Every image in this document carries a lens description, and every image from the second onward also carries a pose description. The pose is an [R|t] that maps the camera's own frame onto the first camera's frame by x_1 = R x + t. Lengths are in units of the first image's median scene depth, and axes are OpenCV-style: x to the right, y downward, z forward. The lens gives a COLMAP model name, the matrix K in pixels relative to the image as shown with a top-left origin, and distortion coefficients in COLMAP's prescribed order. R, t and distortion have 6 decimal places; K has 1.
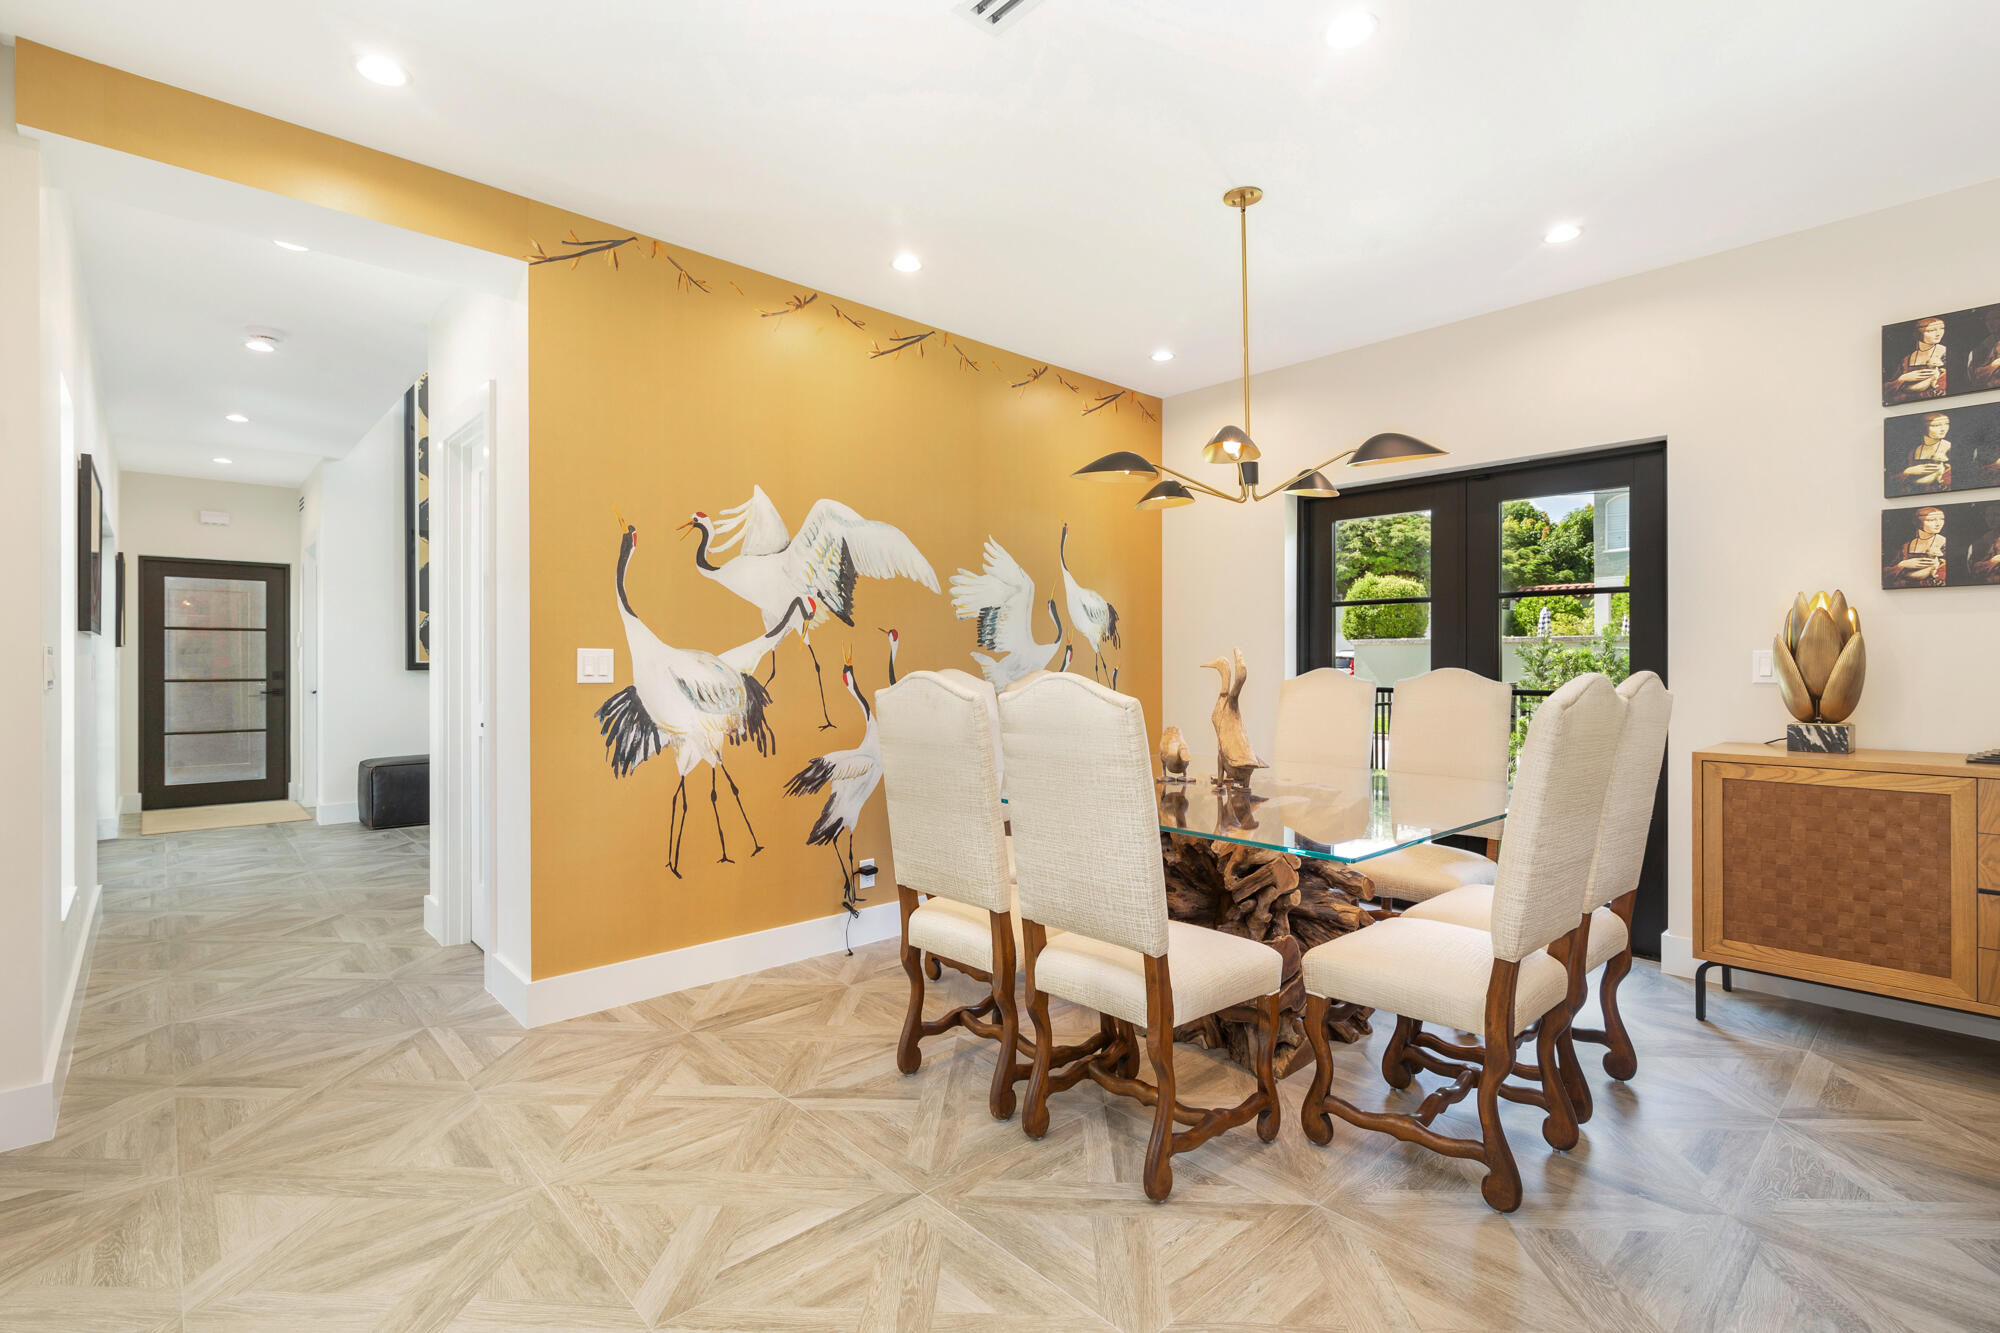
lens RADIAL K [[913.1, 0, 989.0], [0, 913.1, 668.7], [0, 0, 1]] dist [-0.000750, 0.000113]
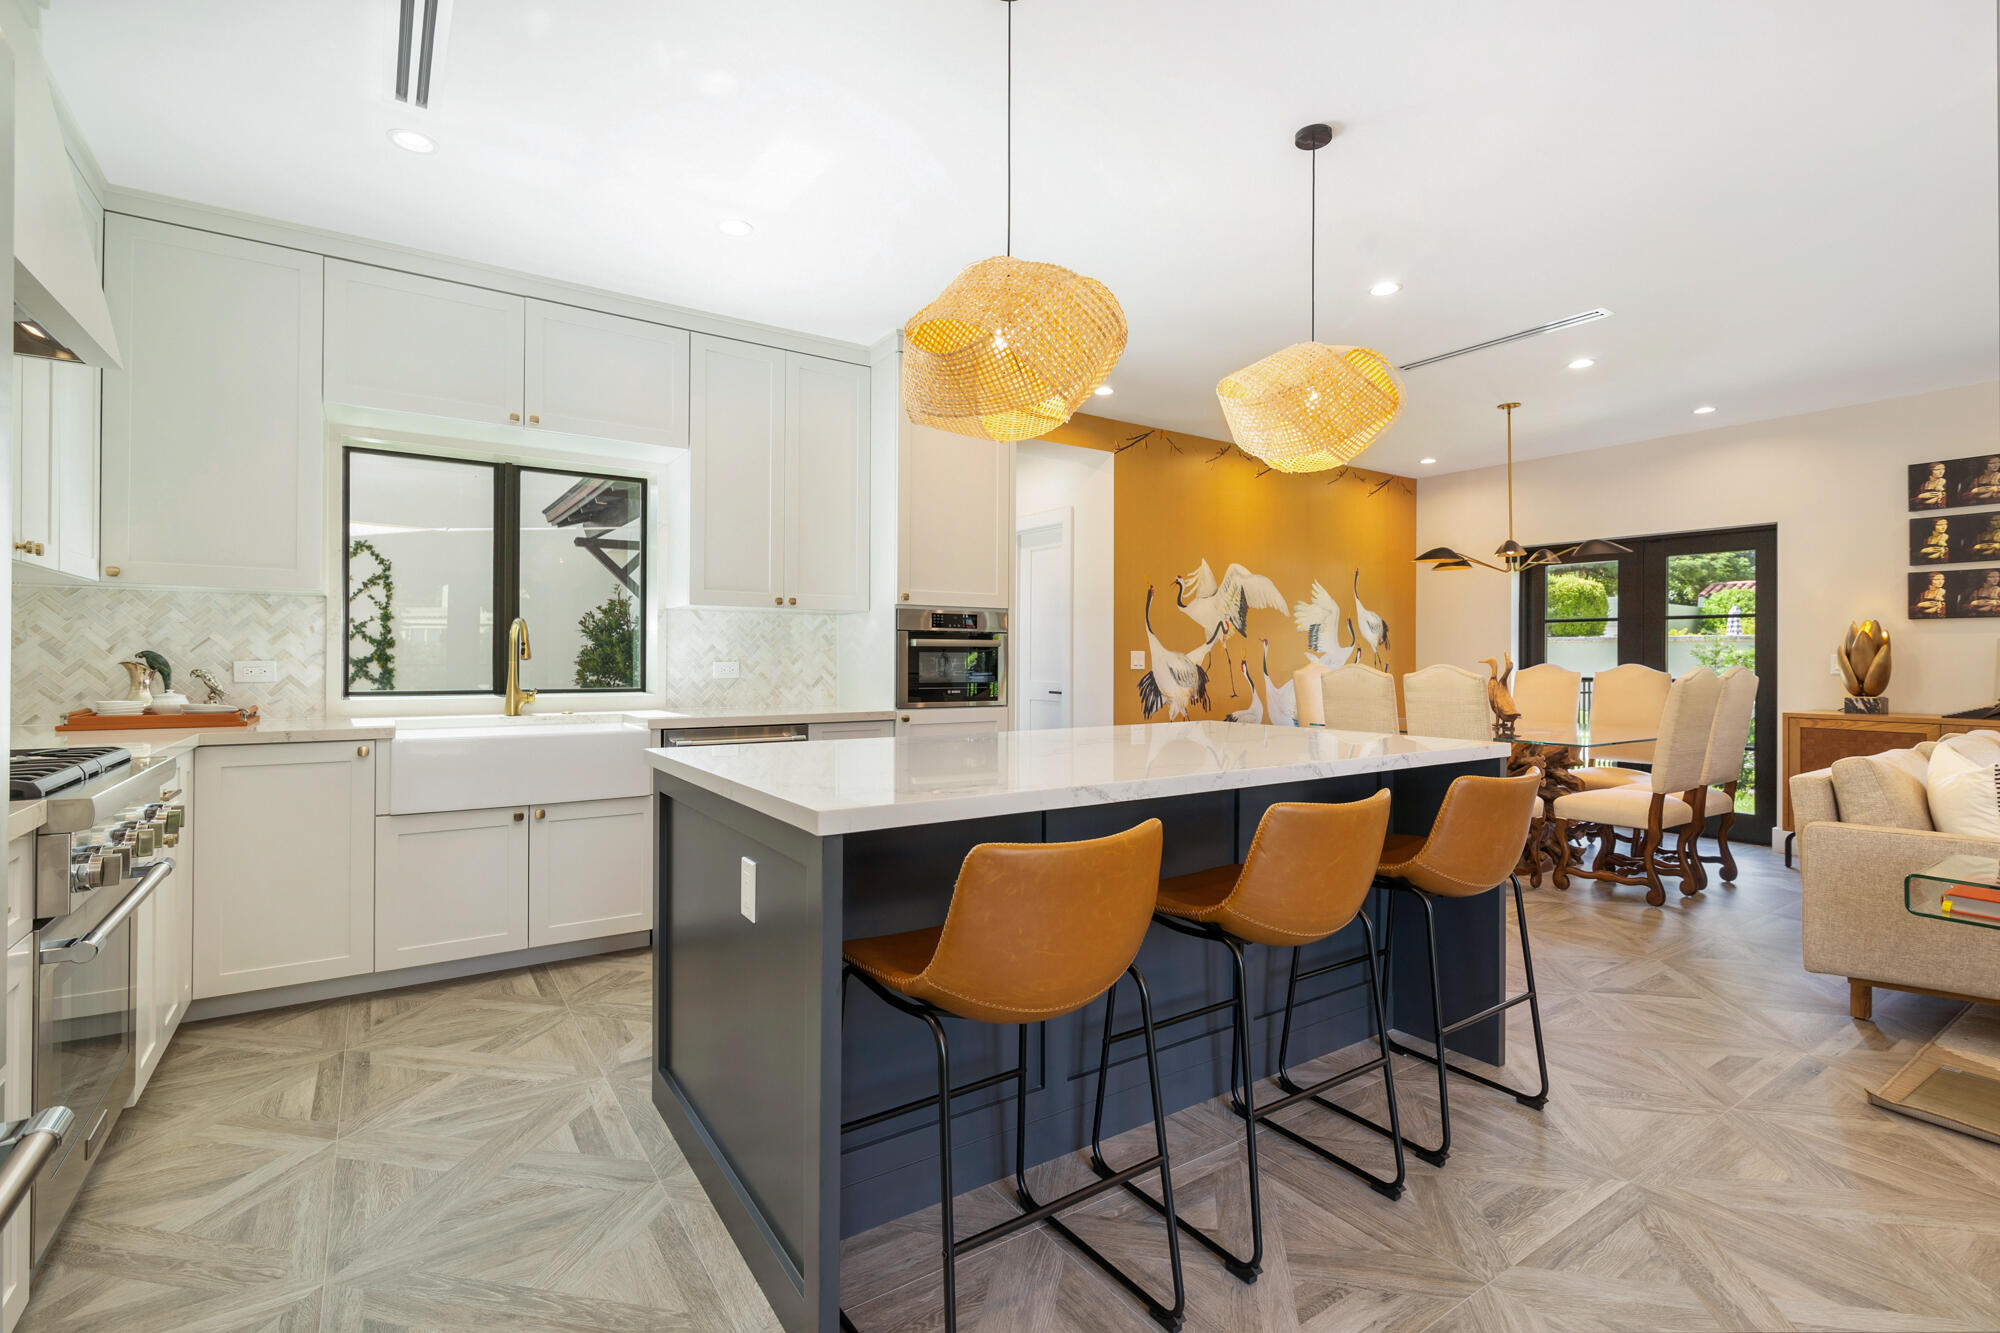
lens RADIAL K [[913.1, 0, 988.6], [0, 913.1, 659.4], [0, 0, 1]] dist [-0.000750, 0.000113]
pose [[0.989384, 0.004908, -0.145245, -0.476121], [-0.005557, 0.999976, -0.004061, 0.004825], [0.145222, 0.004825, 0.989387, -0.942366]]
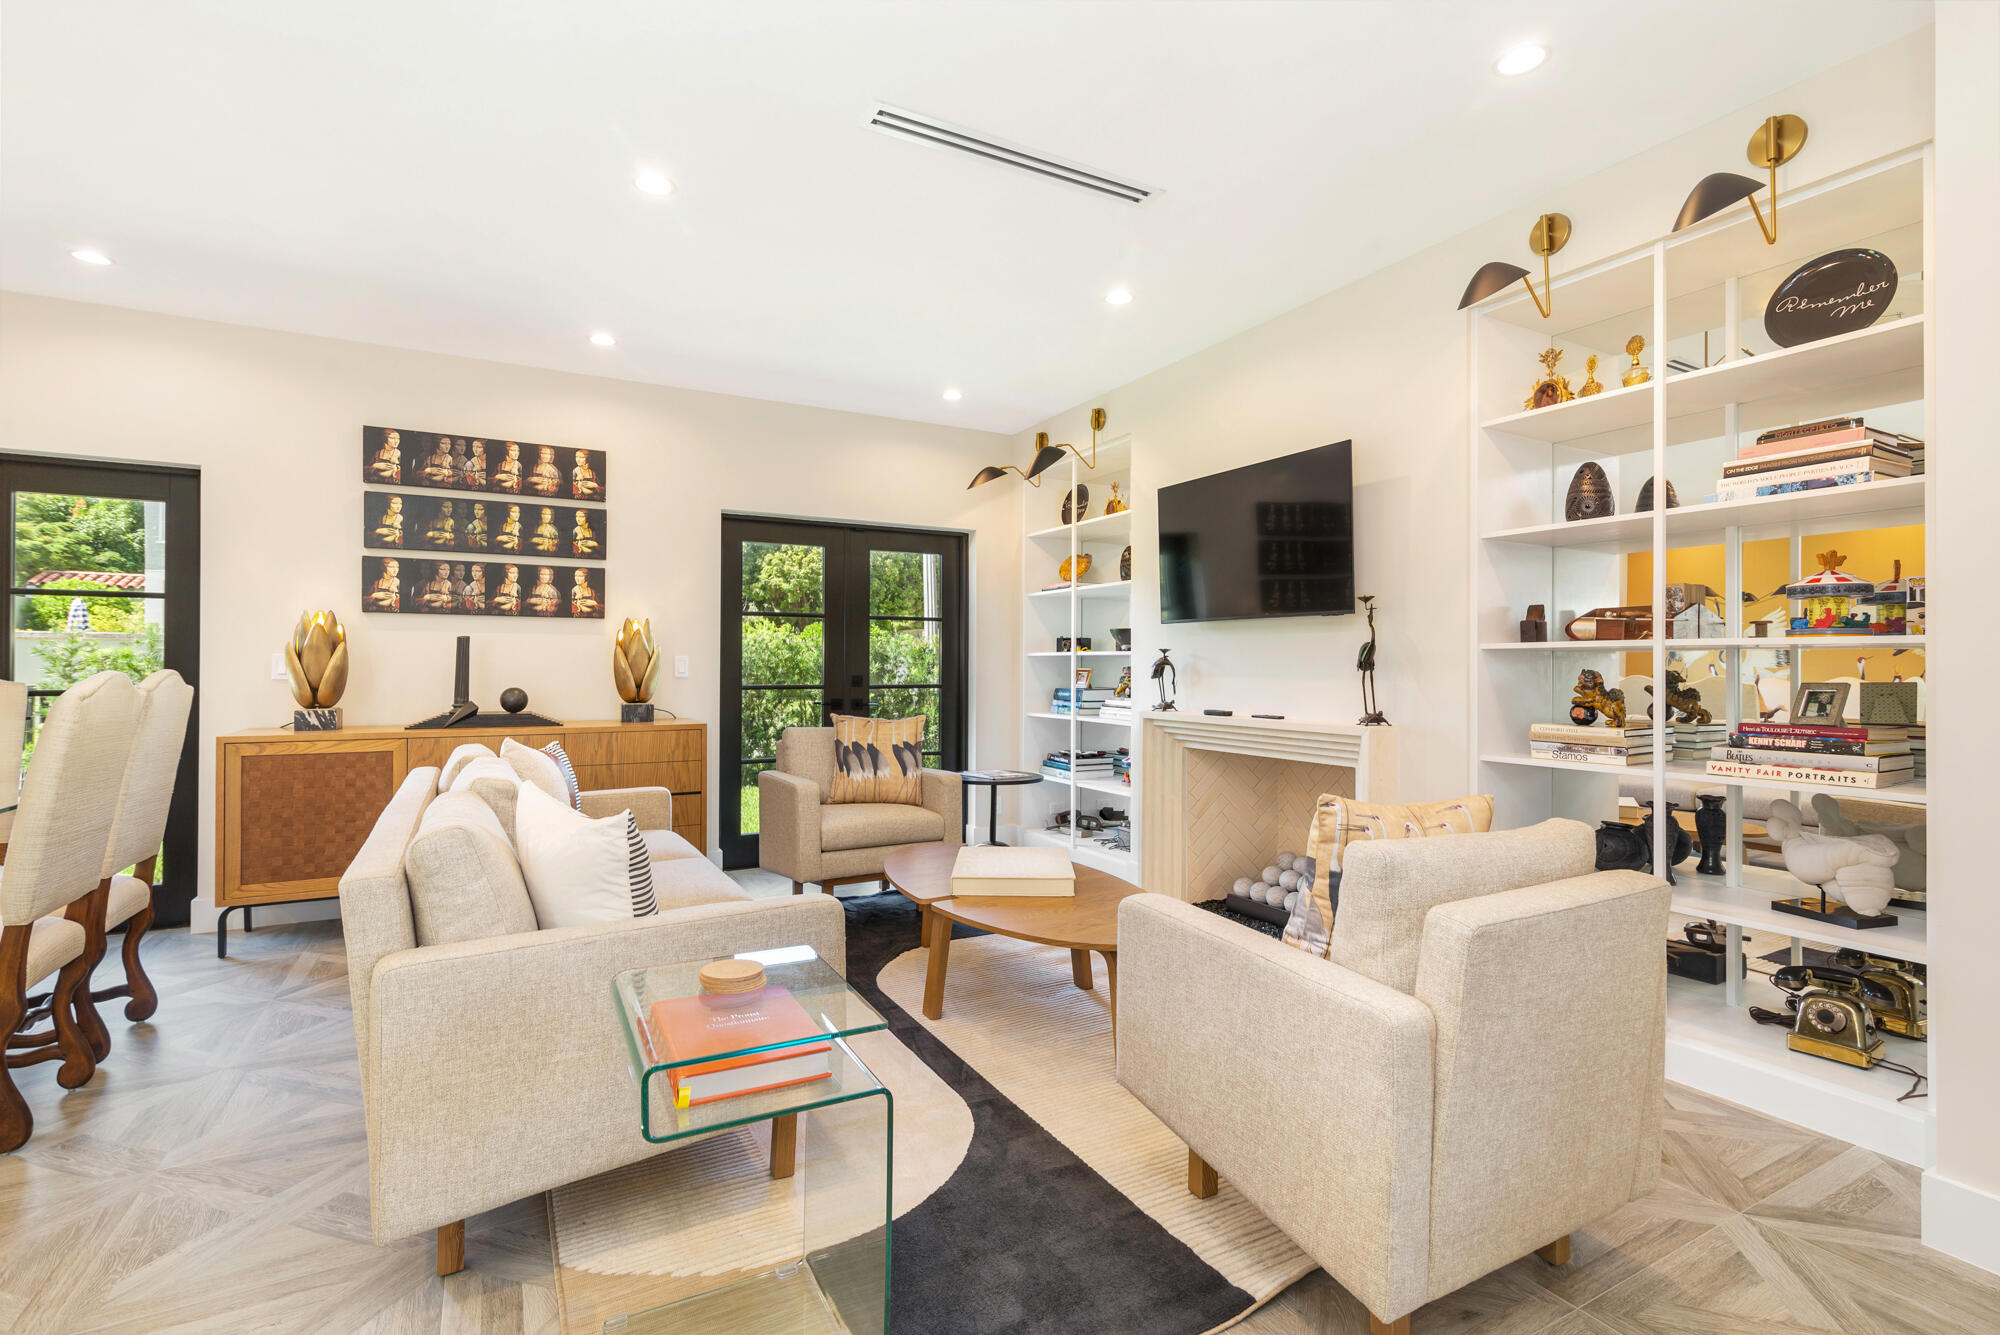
lens RADIAL K [[913.1, 0, 1006.2], [0, 913.1, 657.9], [0, 0, 1]] dist [-0.000750, 0.000113]
pose [[0.228661, 0.010522, 0.973449, -0.166054], [0.002063, 0.999934, -0.011292, 0.002036], [-0.973504, 0.004590, 0.228625, -0.292533]]
